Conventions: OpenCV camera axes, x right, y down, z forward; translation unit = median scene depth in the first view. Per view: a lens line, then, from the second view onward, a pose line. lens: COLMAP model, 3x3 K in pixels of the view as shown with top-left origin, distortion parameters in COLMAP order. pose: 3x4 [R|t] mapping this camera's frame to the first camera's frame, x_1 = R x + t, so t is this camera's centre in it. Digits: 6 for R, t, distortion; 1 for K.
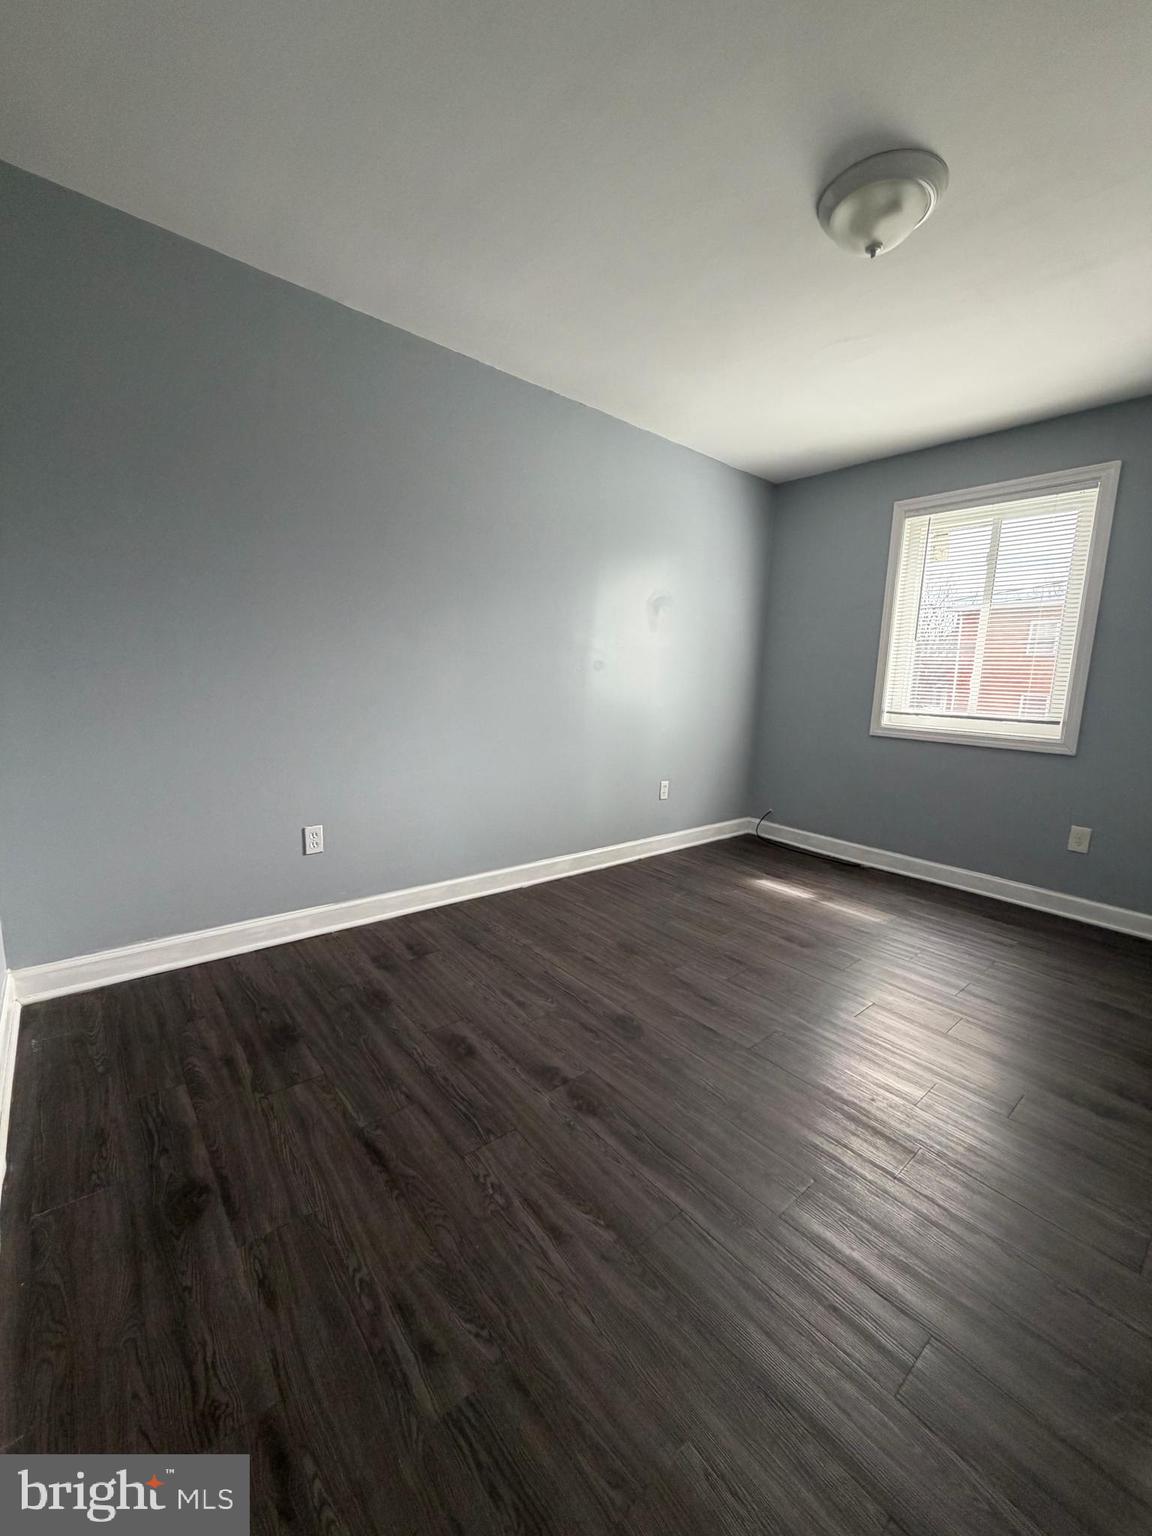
lens RADIAL K [[612.2, 0, 578.2], [0, 612.2, 766.1], [0, 0, 1]] dist [0.001221, -0.000155]
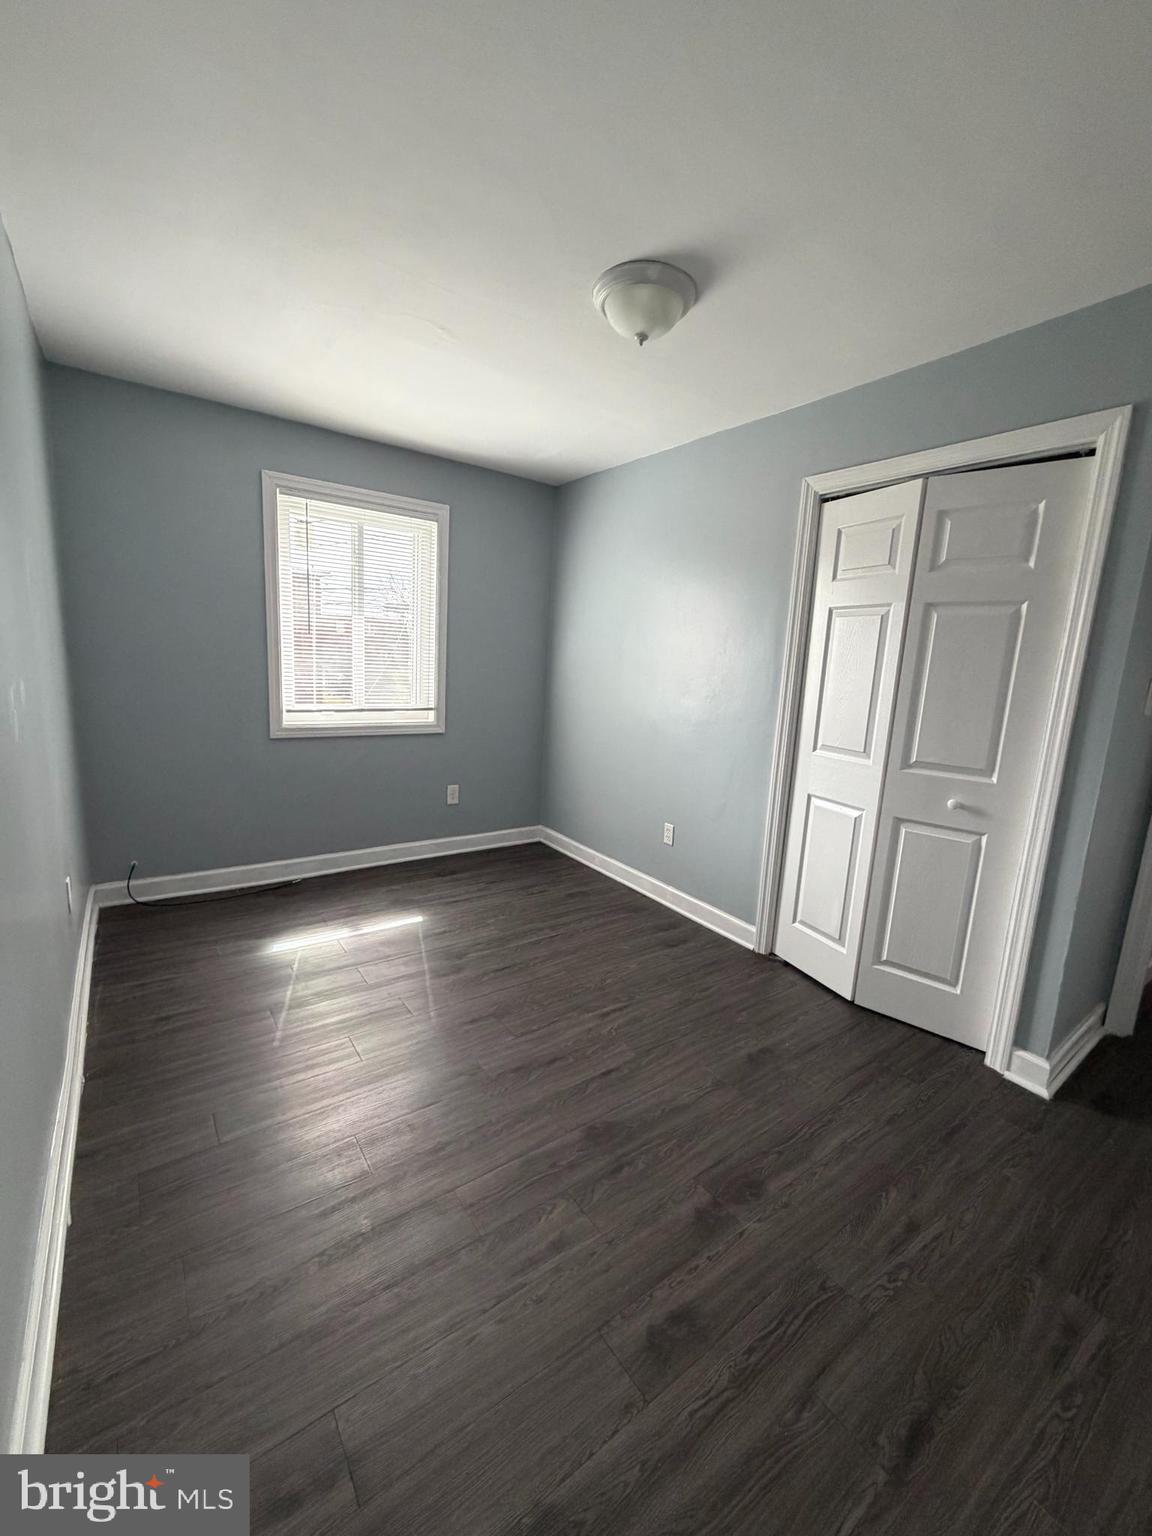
lens RADIAL K [[612.2, 0, 578.2], [0, 612.2, 766.1], [0, 0, 1]] dist [0.001221, -0.000155]
pose [[0.072277, -0.204426, 0.976210, -0.637494], [0.103017, 0.975065, 0.196559, -0.249535], [-0.992050, 0.086359, 0.091534, 0.873760]]
